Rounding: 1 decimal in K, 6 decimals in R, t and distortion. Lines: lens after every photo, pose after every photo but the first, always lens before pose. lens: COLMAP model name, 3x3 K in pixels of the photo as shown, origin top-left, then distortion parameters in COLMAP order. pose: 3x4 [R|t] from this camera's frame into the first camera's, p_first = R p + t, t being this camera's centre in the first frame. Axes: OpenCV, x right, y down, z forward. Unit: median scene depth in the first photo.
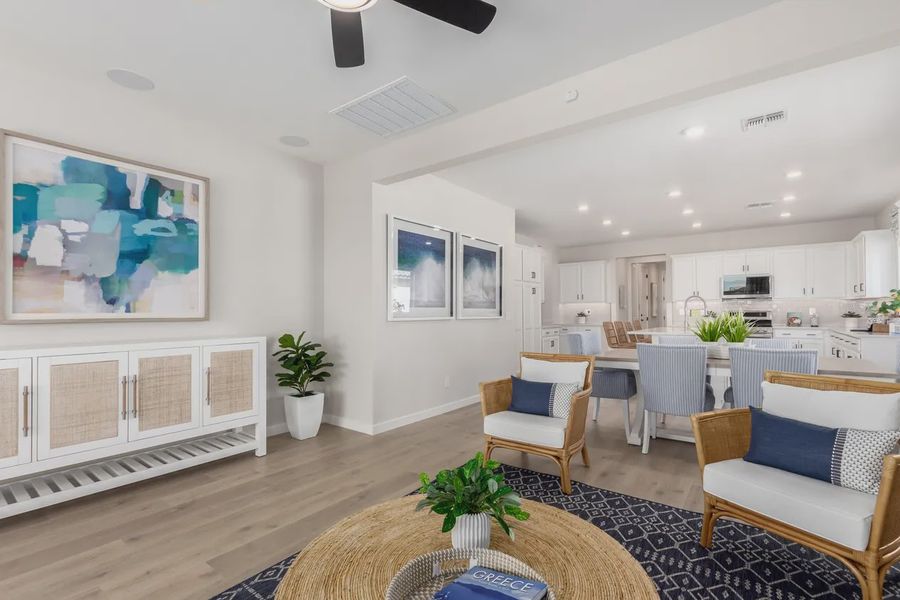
lens RADIAL K [[411.5, 0, 451.3], [0, 411.5, 304.7], [0, 0, 1]] dist [0.000487, -0.000980]
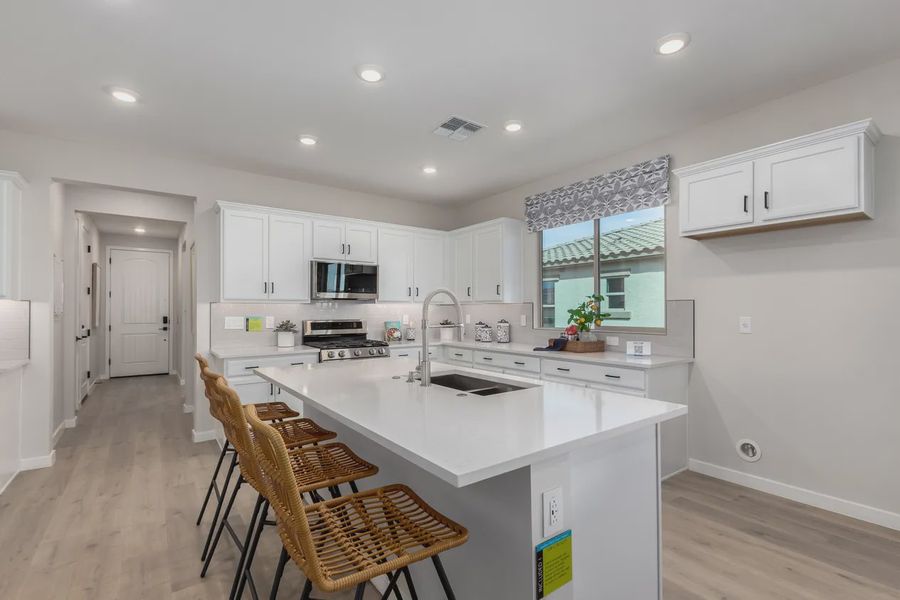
lens RADIAL K [[422.6, 0, 449.1], [0, 422.6, 307.7], [0, 0, 1]] dist [0.000833, -0.000965]
pose [[0.311312, 0.009725, 0.950258, 0.187464], [-0.019862, 0.999796, -0.003725, -0.004214], [-0.950100, -0.017714, 0.311442, 0.695556]]
